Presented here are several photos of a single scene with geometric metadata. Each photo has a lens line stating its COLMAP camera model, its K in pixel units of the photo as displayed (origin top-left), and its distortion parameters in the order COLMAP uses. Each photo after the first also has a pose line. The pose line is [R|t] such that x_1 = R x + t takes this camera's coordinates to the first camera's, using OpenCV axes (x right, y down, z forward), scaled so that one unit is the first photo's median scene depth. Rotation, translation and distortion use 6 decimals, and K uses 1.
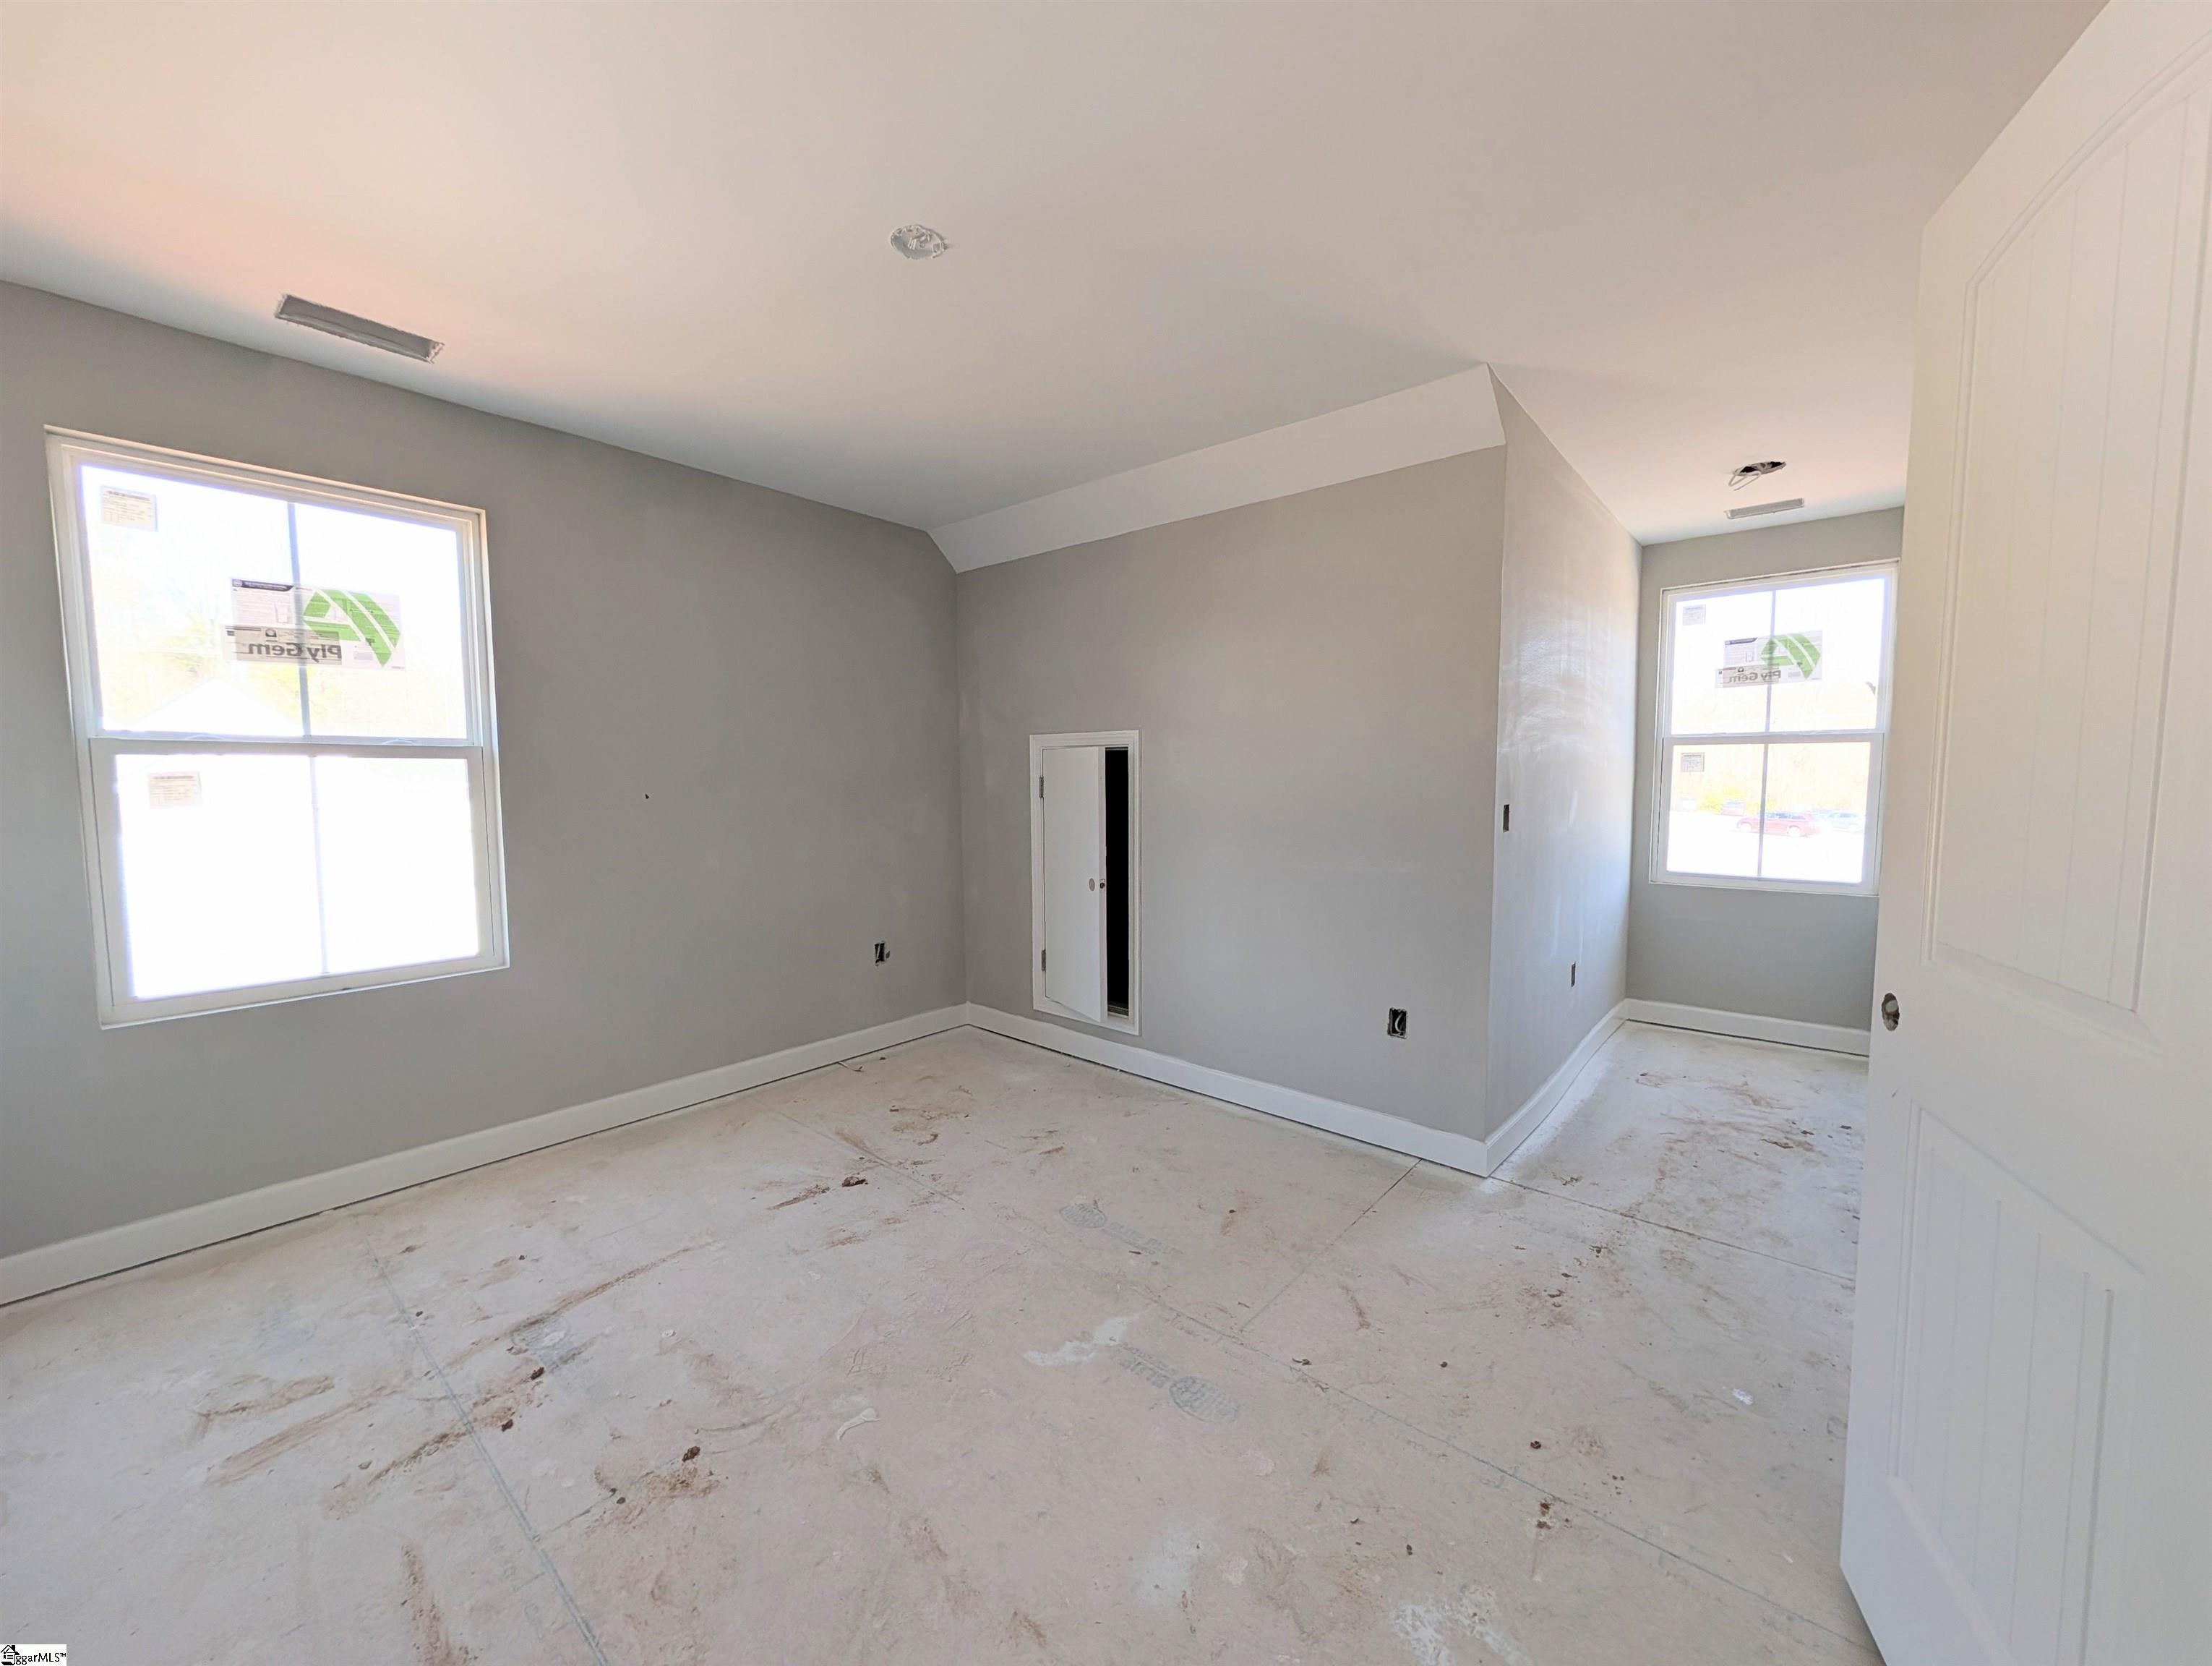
lens RADIAL K [[849.6, 0, 1109.7], [0, 849.6, 832.5], [0, 0, 1]] dist [-0.001486, 0.000674]
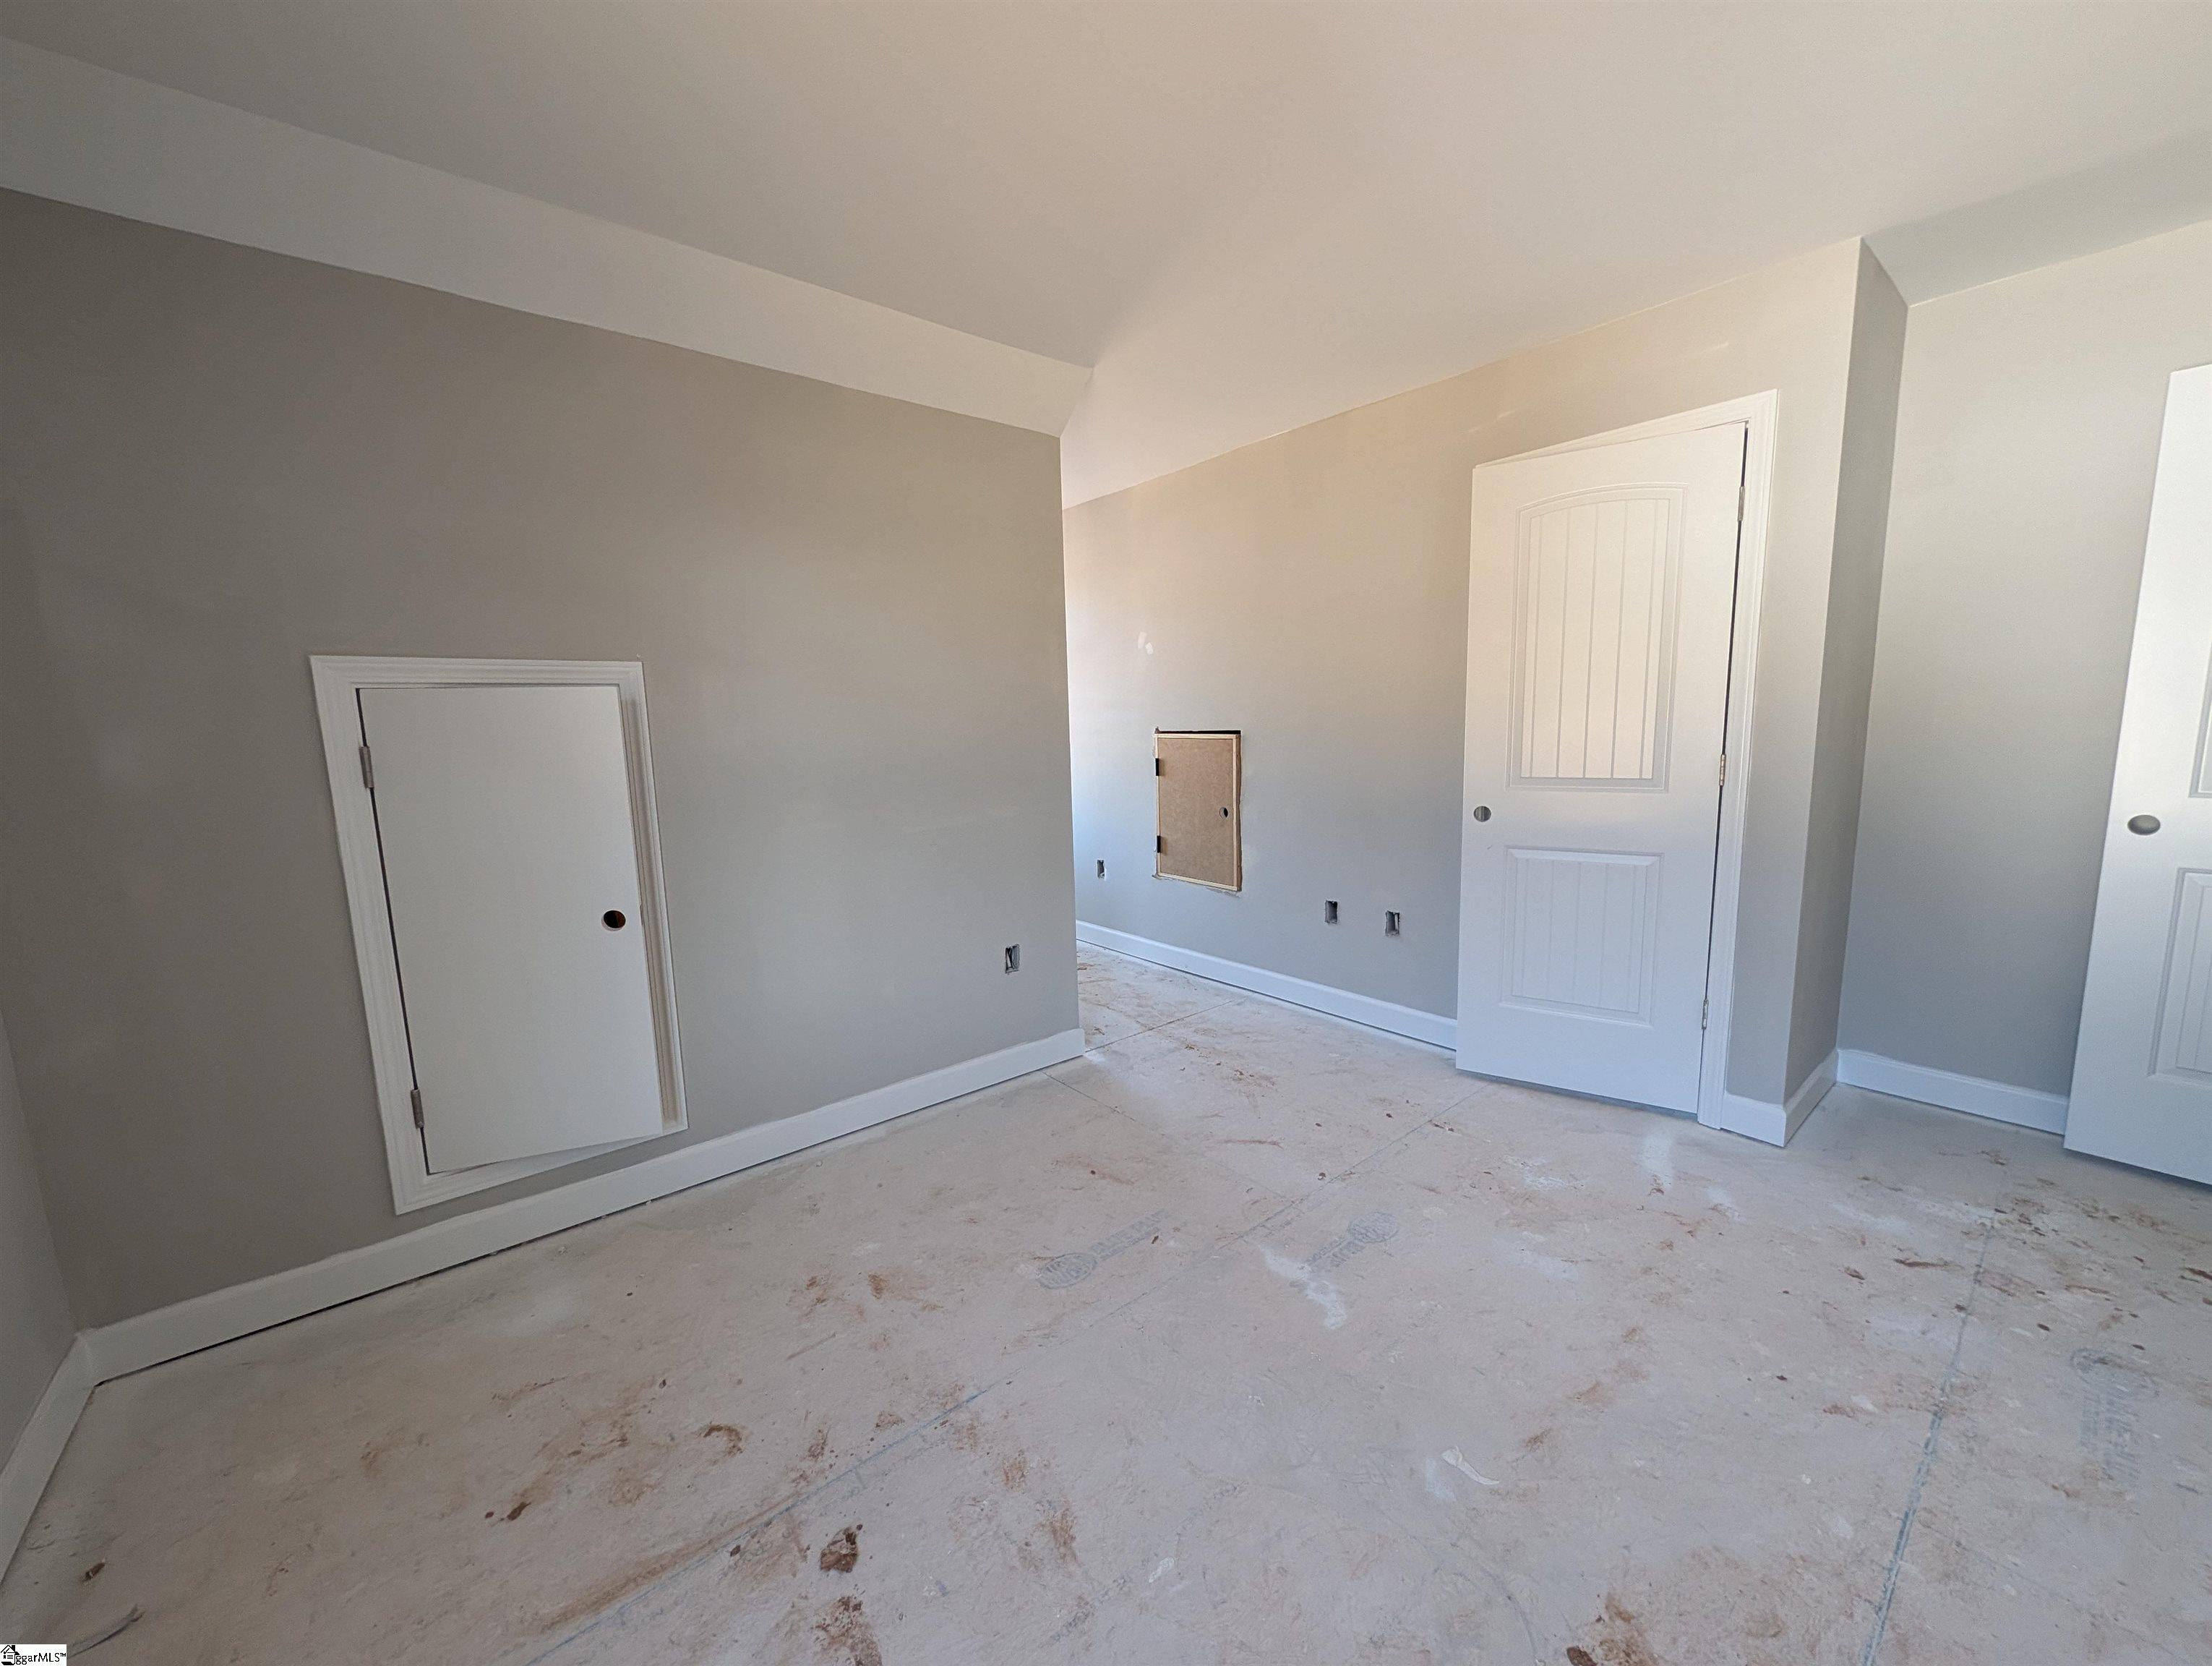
lens RADIAL K [[849.6, 0, 1109.4], [0, 849.6, 830.6], [0, 0, 1]] dist [-0.001486, 0.000674]
pose [[0.177231, -0.130865, 0.975430, -0.754388], [0.095796, 0.988708, 0.115240, -0.050796], [-0.979496, 0.073018, 0.187766, 0.776066]]
